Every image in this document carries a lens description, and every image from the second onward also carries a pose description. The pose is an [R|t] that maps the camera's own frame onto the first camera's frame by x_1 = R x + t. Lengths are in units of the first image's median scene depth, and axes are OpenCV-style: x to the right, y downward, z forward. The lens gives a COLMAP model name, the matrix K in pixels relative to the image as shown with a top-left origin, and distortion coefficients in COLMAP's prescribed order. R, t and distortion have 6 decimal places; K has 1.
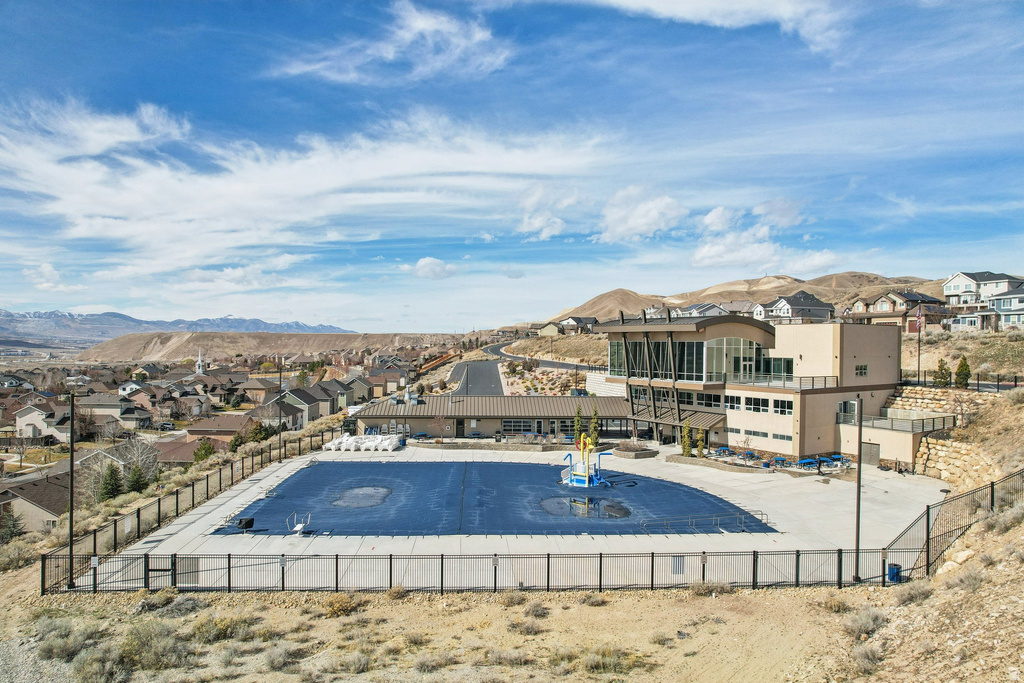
lens RADIAL K [[655.9, 0, 512.0], [0, 655.9, 341.5], [0, 0, 1]] dist [-0.077952, 0.066026]
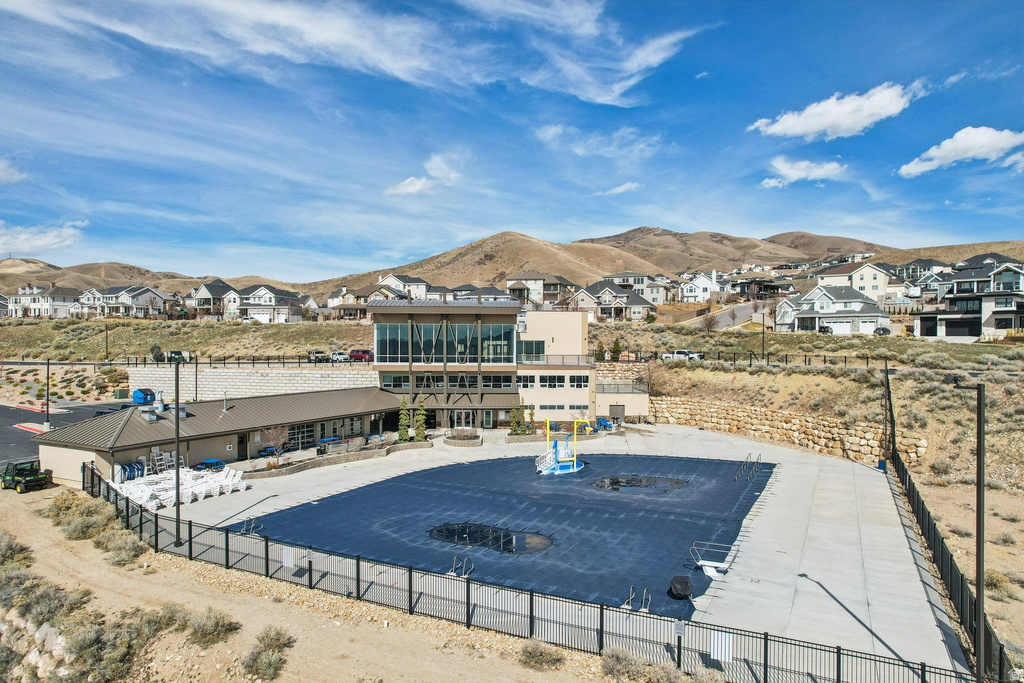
lens RADIAL K [[655.9, 0, 512.0], [0, 655.9, 341.5], [0, 0, 1]] dist [-0.077952, 0.066026]
pose [[0.494020, -0.004924, 0.869437, -0.614460], [-0.003340, 0.999966, 0.007561, 0.019360], [-0.869444, -0.006639, 0.493987, 0.484228]]
